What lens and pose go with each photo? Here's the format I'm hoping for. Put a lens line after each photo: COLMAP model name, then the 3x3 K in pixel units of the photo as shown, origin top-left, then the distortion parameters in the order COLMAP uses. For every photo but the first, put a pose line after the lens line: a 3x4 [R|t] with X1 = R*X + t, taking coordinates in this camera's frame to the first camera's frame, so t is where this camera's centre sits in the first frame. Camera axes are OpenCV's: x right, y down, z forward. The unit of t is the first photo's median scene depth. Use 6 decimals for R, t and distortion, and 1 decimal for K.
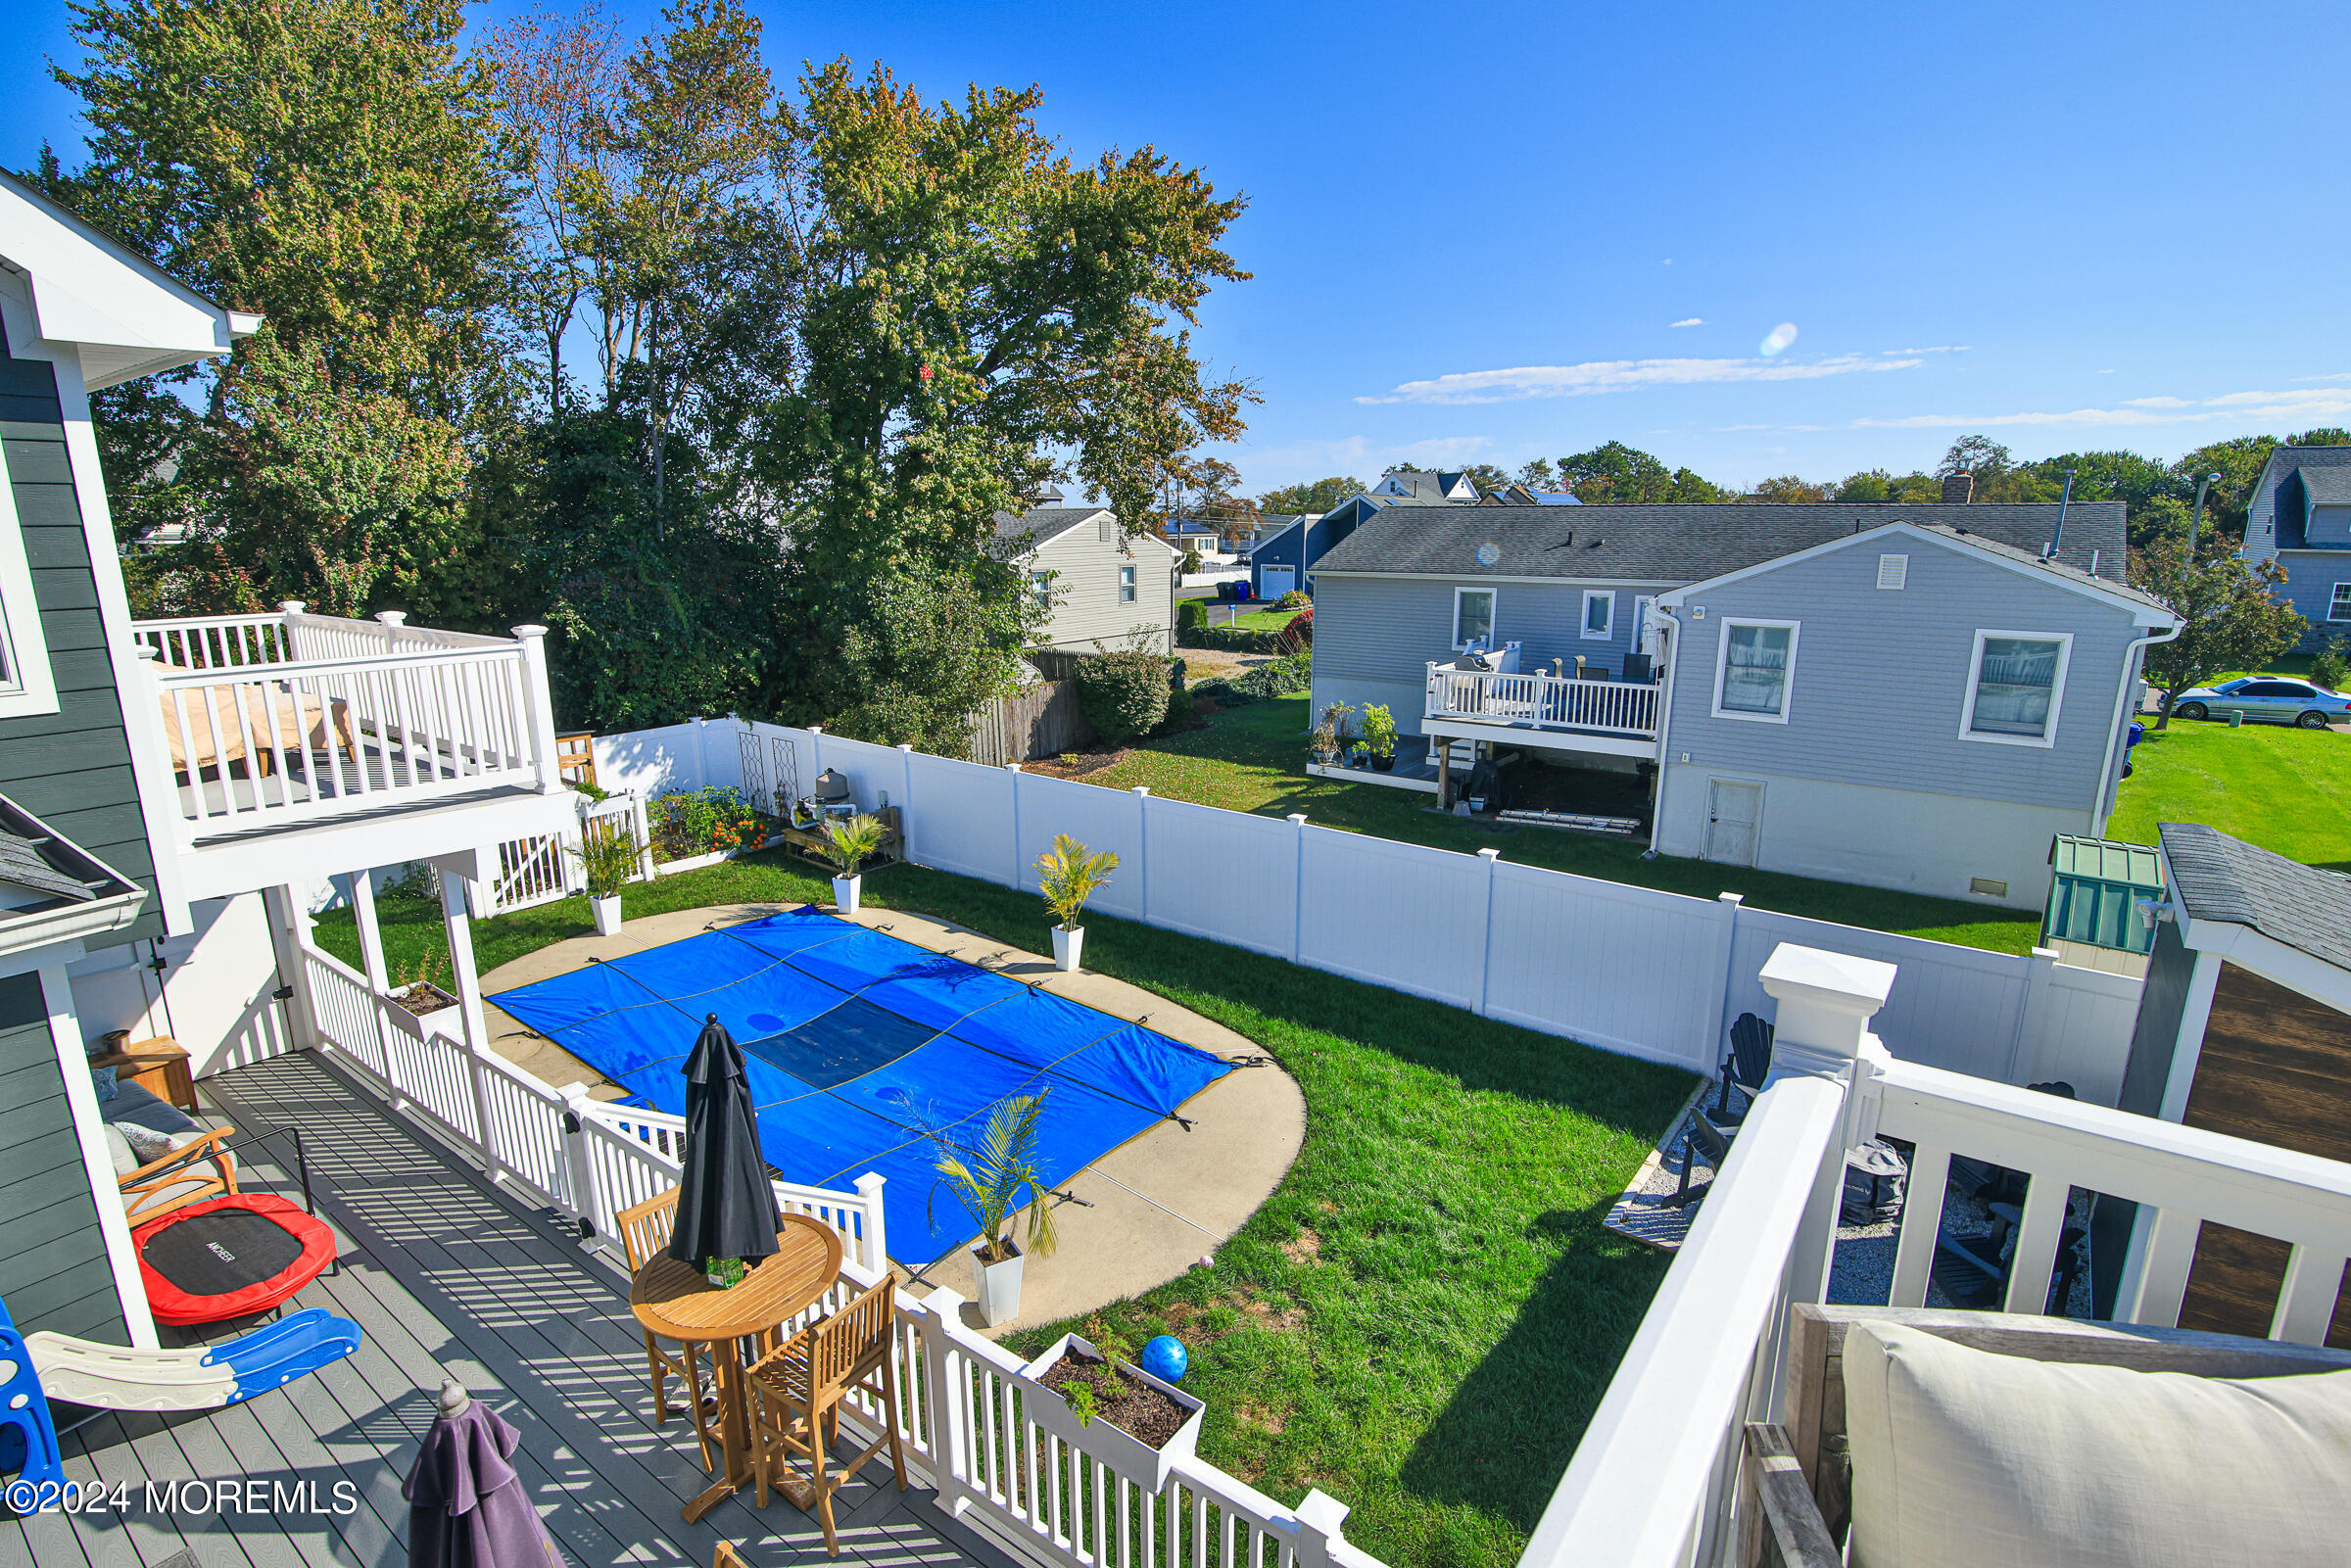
lens RADIAL K [[1152.8, 0, 1184.5], [0, 1152.8, 792.9], [0, 0, 1]] dist [-0.011588, -0.000003]
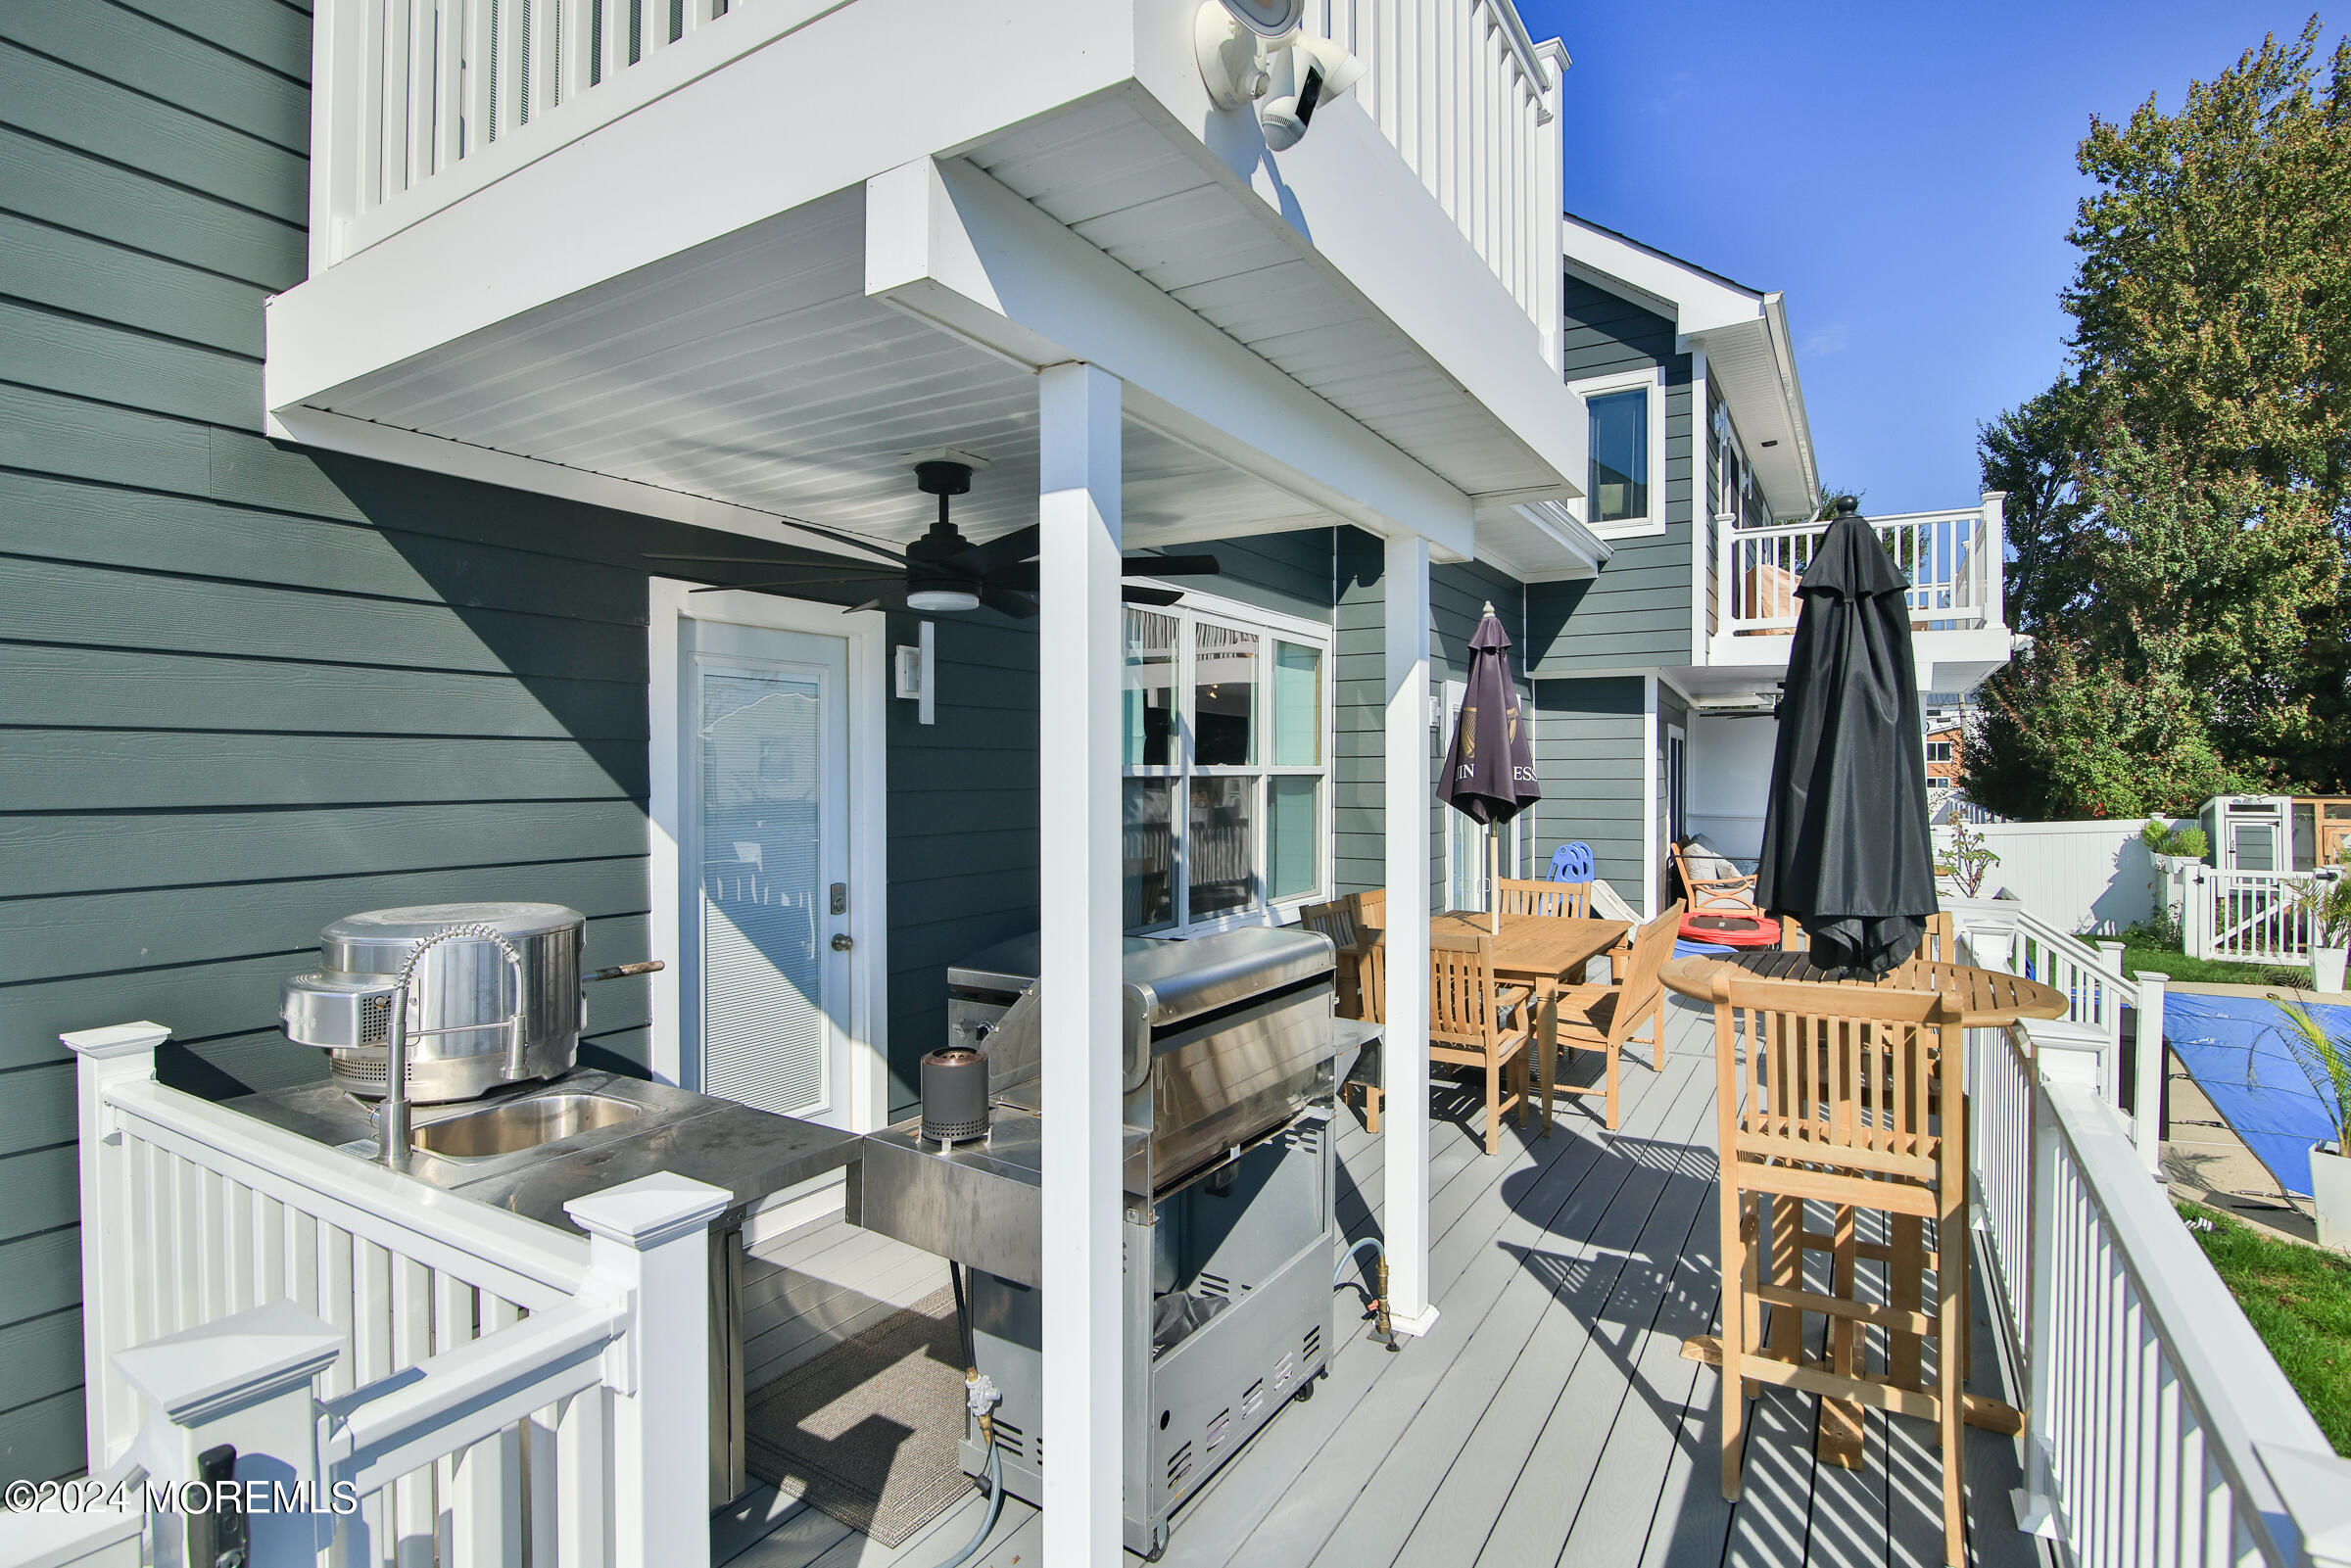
lens RADIAL K [[1140.7, 0, 1131.4], [0, 1140.7, 766.1], [0, 0, 1]] dist [-0.012974, -0.000145]
pose [[0.063538, 0.004178, -0.997971, 0.216021], [-0.237817, 0.971247, -0.011075, 0.138510], [0.969230, 0.238038, 0.062705, 0.031598]]
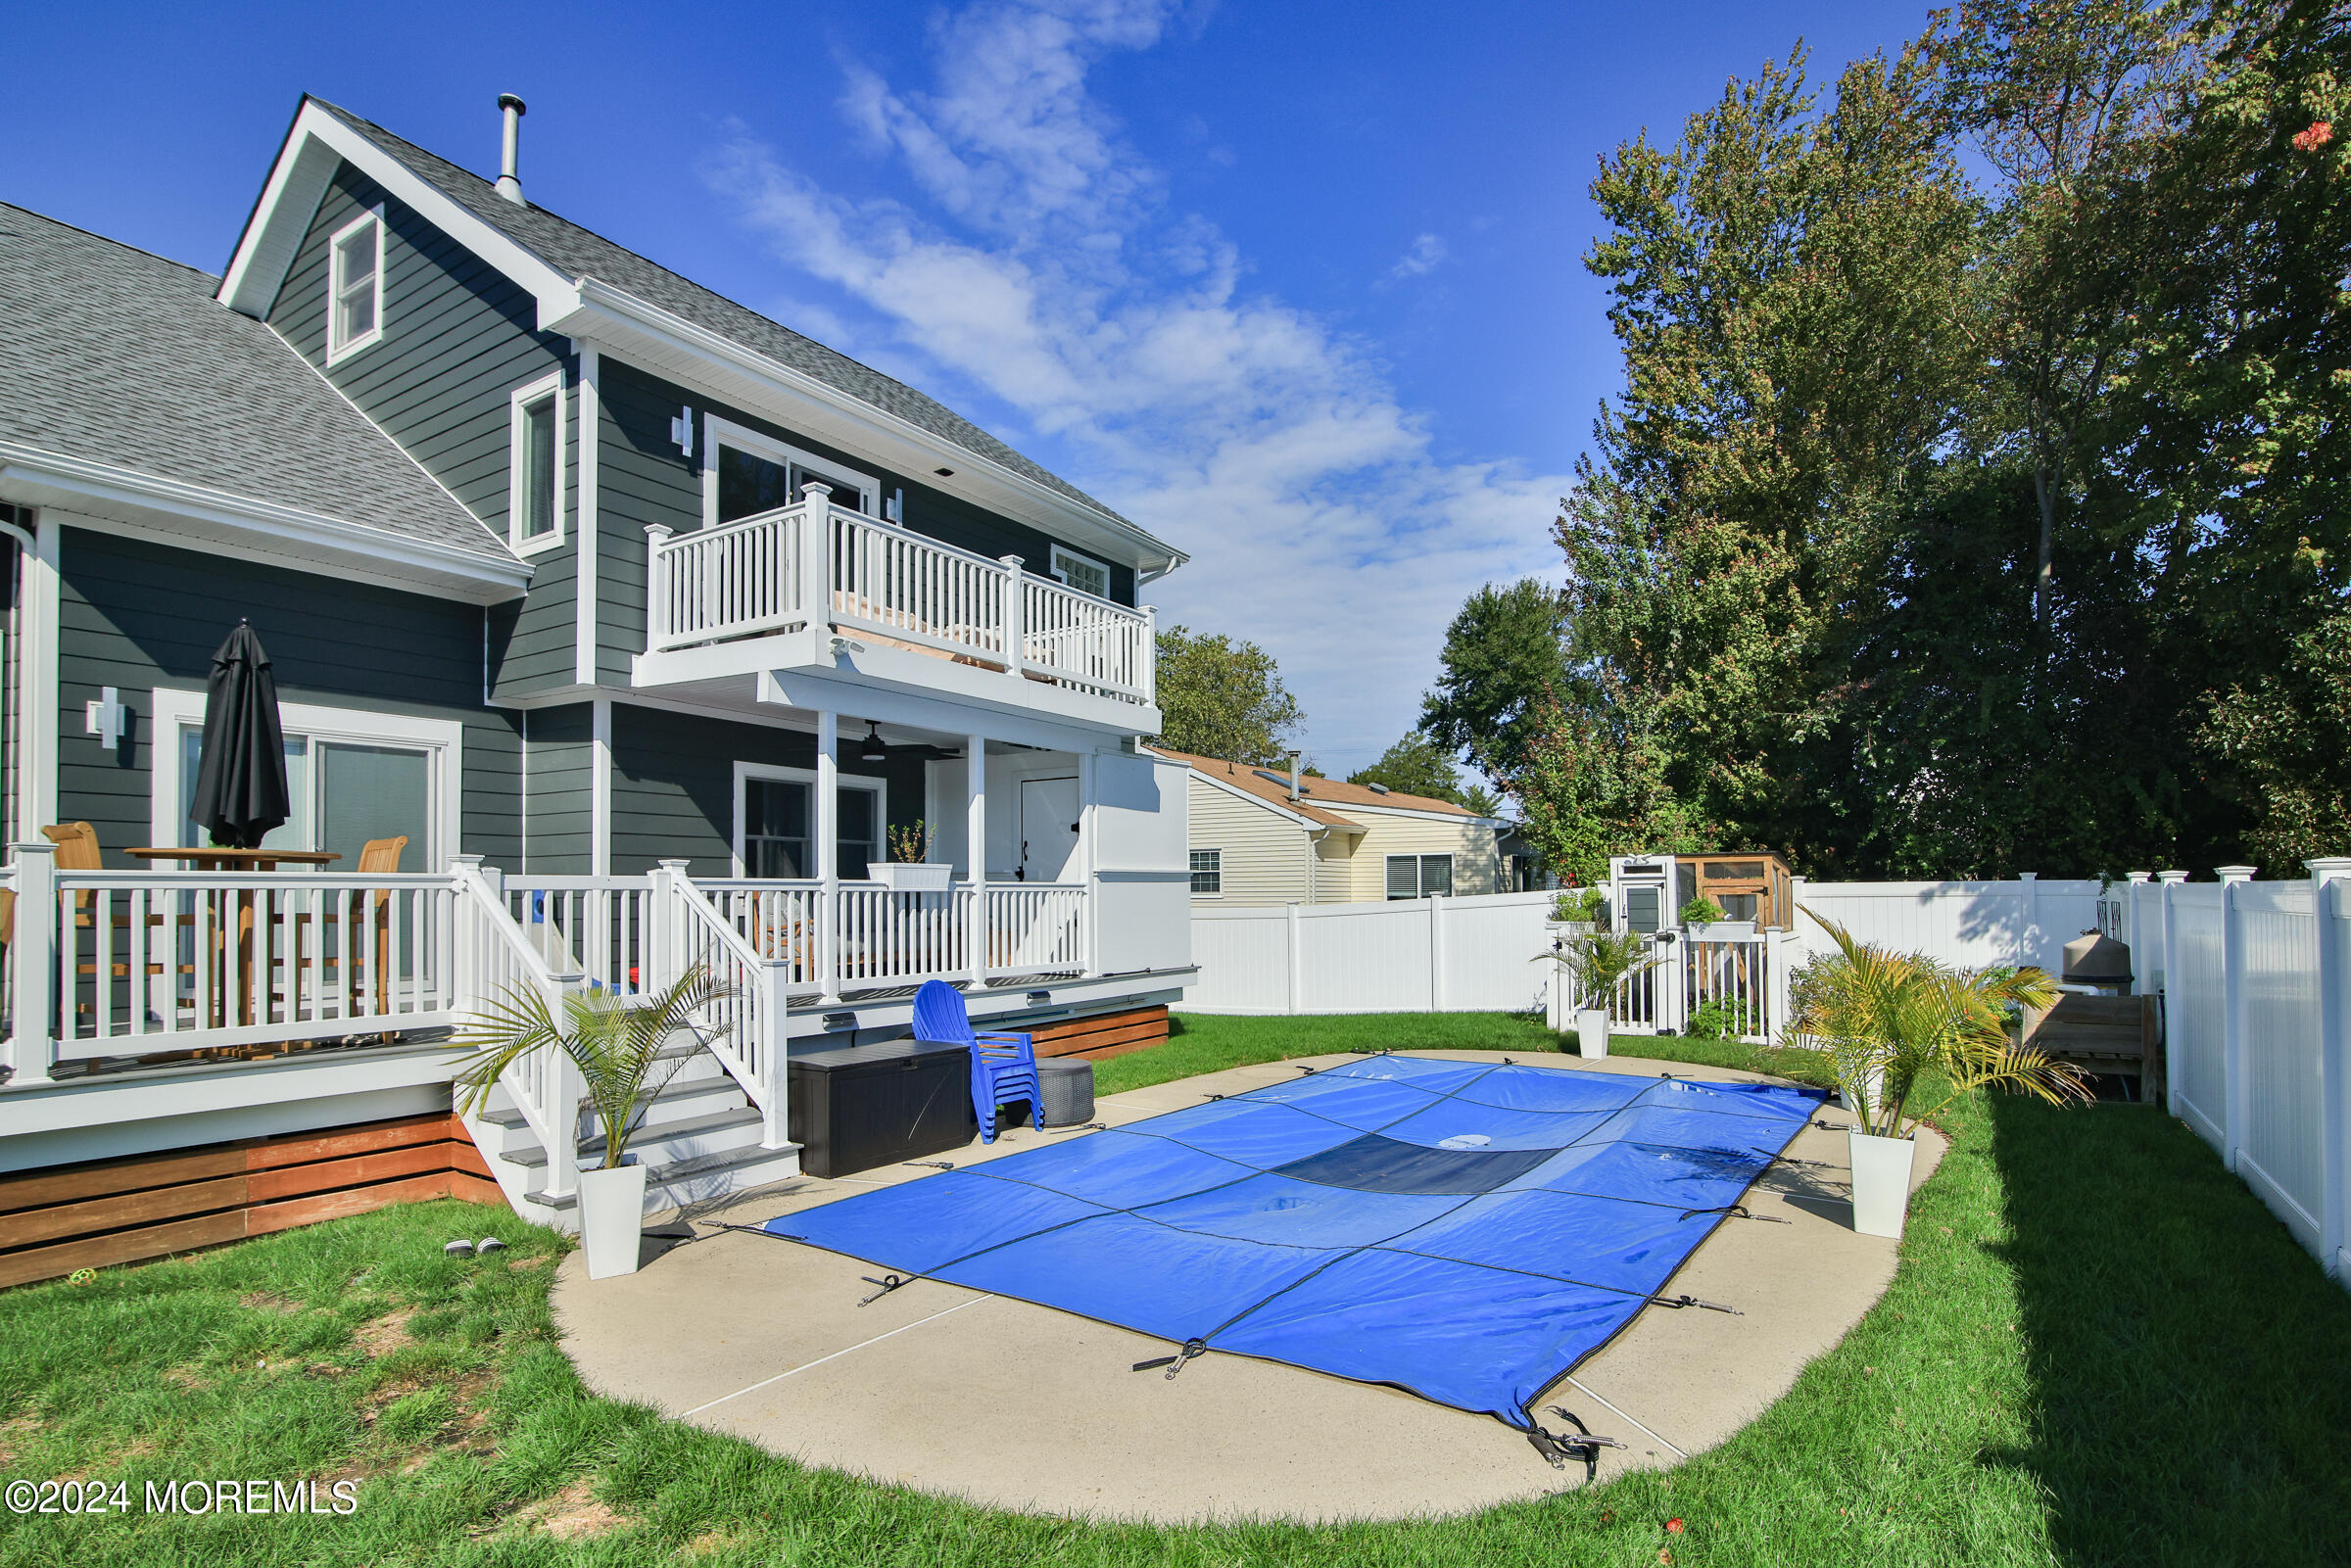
lens RADIAL K [[1149.8, 0, 1111.2], [0, 1149.8, 865.2], [0, 0, 1]] dist [-0.017455, 0.000135]
pose [[0.031974, -0.018367, -0.999320, 0.210419], [-0.232648, 0.972231, -0.025313, 0.069422], [0.972035, 0.233300, 0.026813, 0.483929]]
